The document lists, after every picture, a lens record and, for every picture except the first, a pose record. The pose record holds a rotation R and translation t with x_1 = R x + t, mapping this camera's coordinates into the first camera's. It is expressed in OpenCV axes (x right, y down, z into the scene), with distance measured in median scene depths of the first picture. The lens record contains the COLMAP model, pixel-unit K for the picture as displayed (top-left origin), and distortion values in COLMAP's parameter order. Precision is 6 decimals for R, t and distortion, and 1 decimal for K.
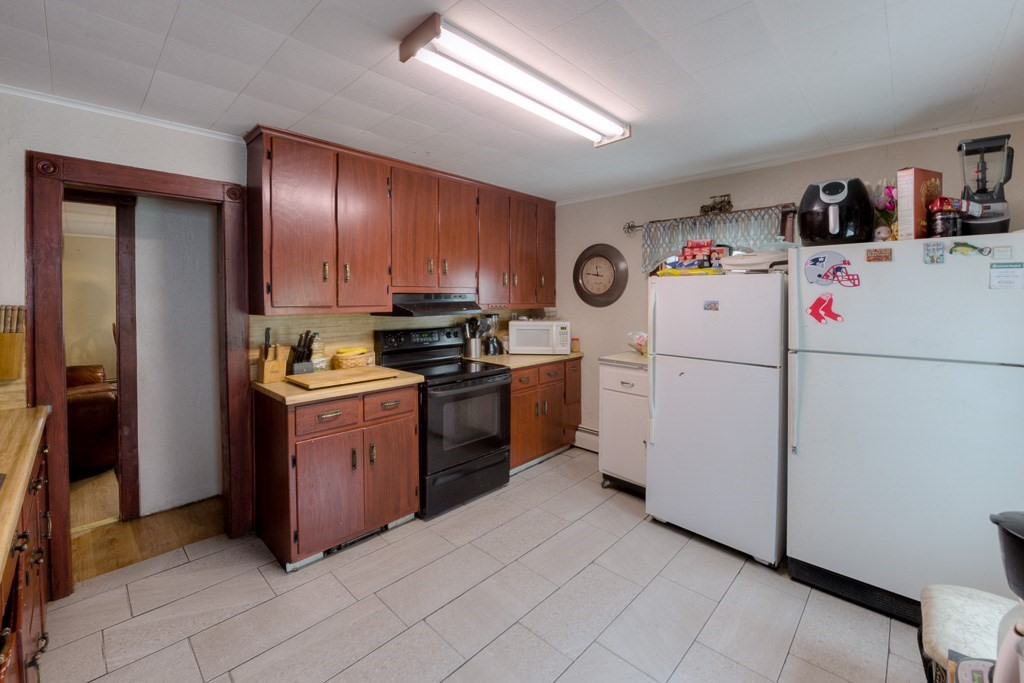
lens RADIAL K [[427.9, 0, 495.5], [0, 427.9, 303.9], [0, 0, 1]] dist [-0.017718, 0.000097]
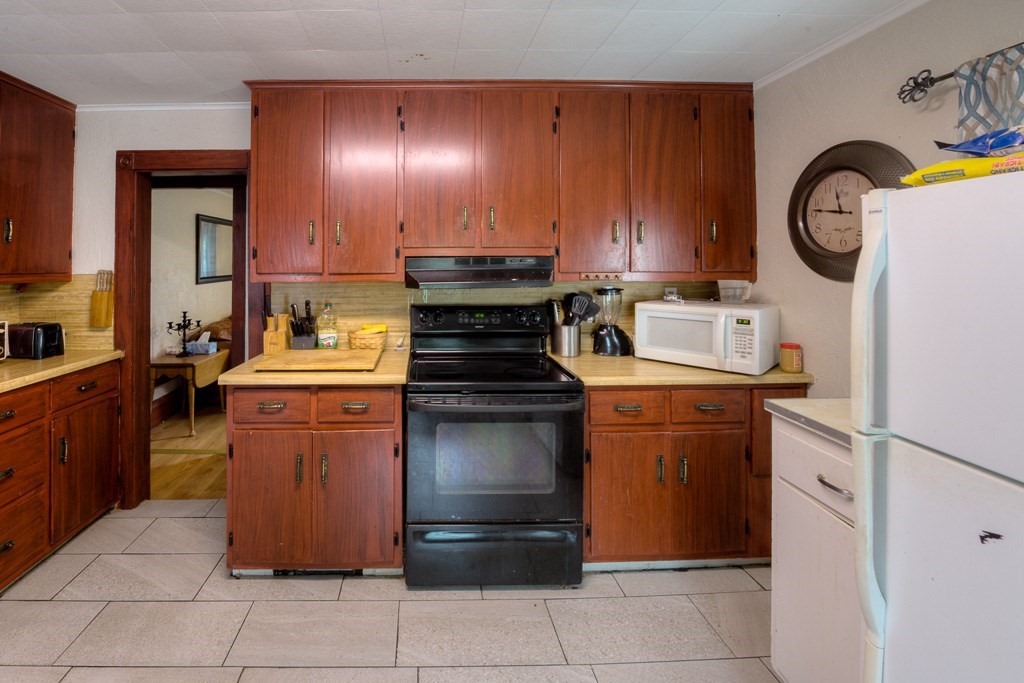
lens RADIAL K [[435.2, 0, 427.7], [0, 435.2, 259.7], [0, 0, 1]] dist [-0.017003, -0.000265]
pose [[0.710146, -0.012002, -0.703952, 0.310014], [-0.007053, 0.999683, -0.024159, -0.001949], [0.704019, 0.022121, 0.709836, 0.456037]]
